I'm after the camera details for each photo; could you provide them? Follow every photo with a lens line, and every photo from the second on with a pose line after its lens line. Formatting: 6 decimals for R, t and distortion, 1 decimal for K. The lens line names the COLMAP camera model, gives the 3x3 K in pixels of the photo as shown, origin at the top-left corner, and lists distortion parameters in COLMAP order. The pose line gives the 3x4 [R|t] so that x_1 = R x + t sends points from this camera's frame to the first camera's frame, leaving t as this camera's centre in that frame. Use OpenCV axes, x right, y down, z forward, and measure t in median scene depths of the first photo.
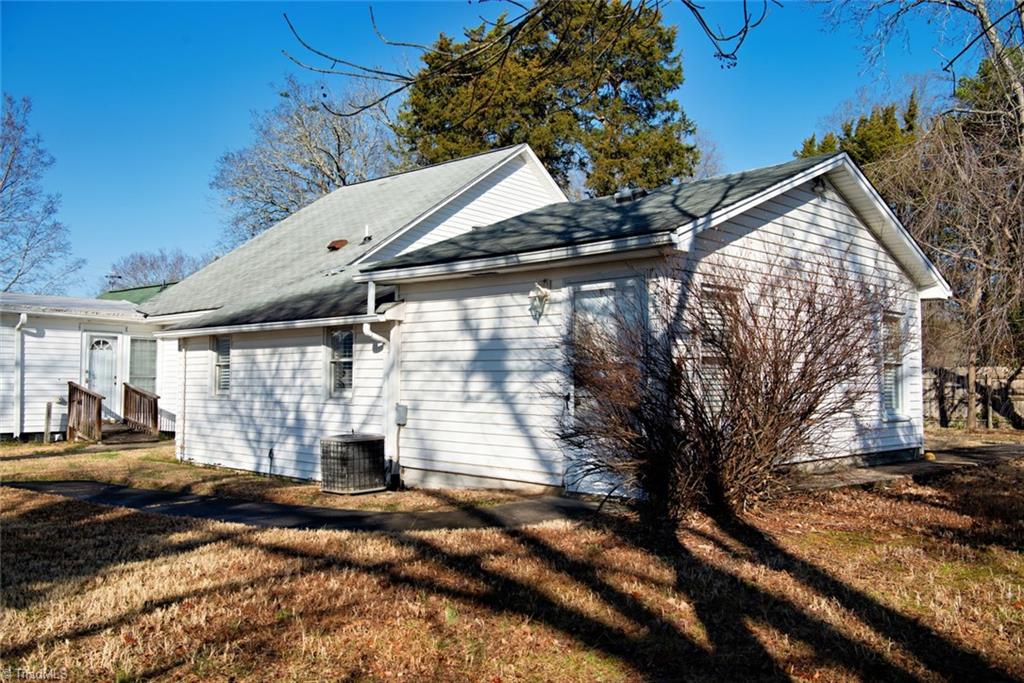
lens RADIAL K [[873.1, 0, 512.0], [0, 873.1, 341.5], [0, 0, 1]] dist [-0.001551, 0.001964]
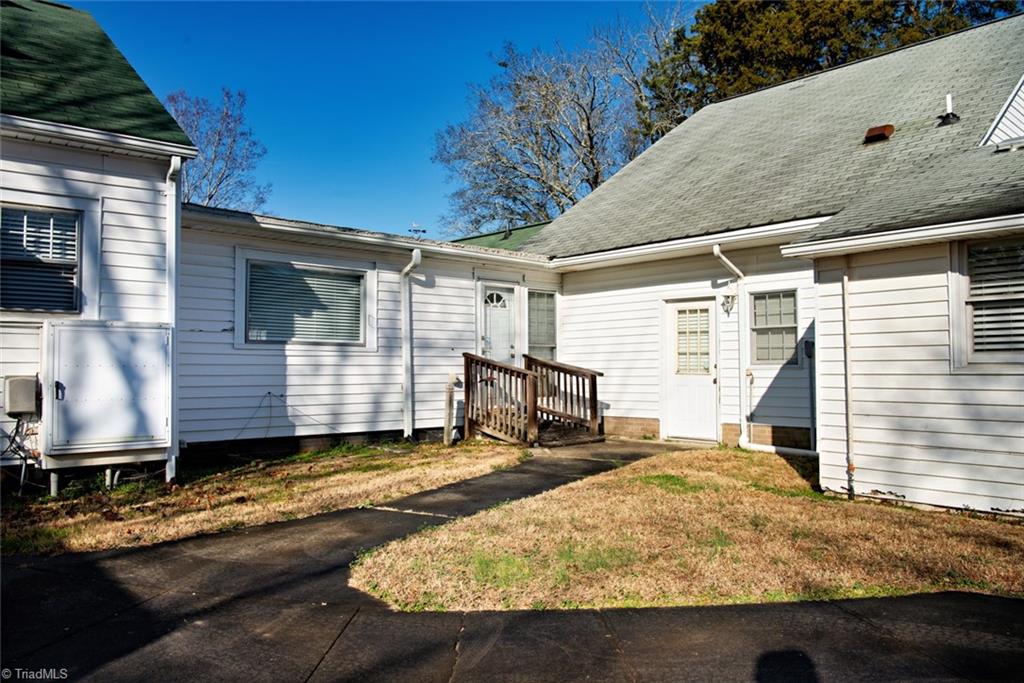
lens RADIAL K [[760.6, 0, 511.4], [0, 760.6, 327.8], [0, 0, 1]] dist [-0.044952, -0.001308]
pose [[0.993199, -0.018584, -0.114935, -0.401415], [0.018713, 0.999825, 0.000049, 0.027072], [0.114914, -0.002199, 0.993373, 0.412180]]
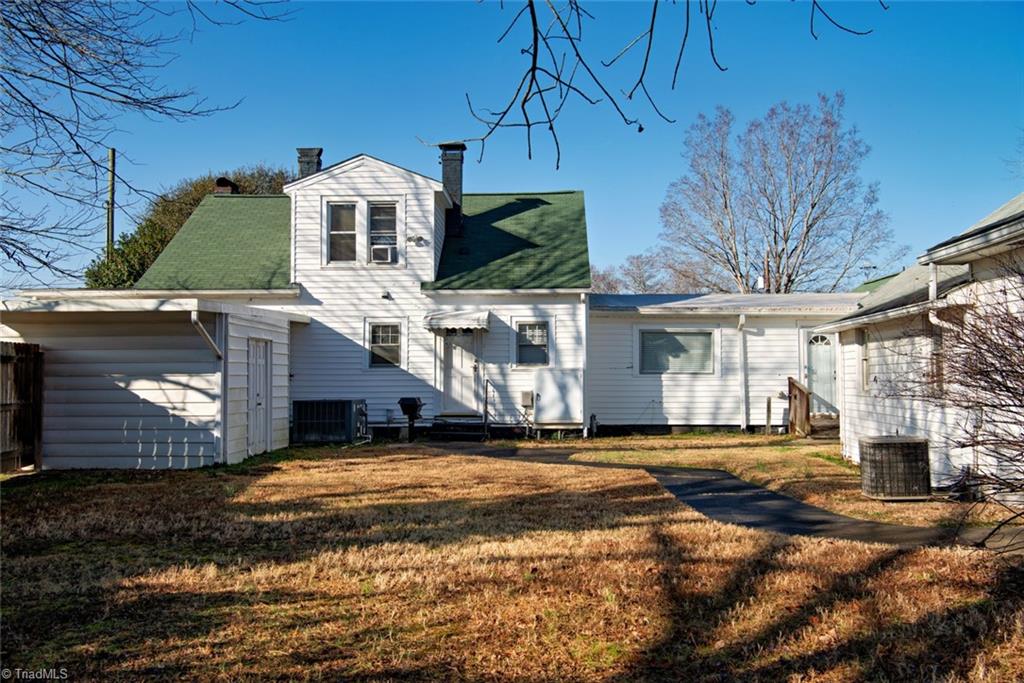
lens RADIAL K [[973.0, 0, 512.0], [0, 973.0, 341.5], [0, 0, 1]] dist [-0.000170, -0.000509]
pose [[0.596511, -0.039131, -0.801651, 0.224490], [0.050240, 0.998673, -0.011365, 0.000190], [0.801031, -0.033495, 0.597685, 0.047192]]
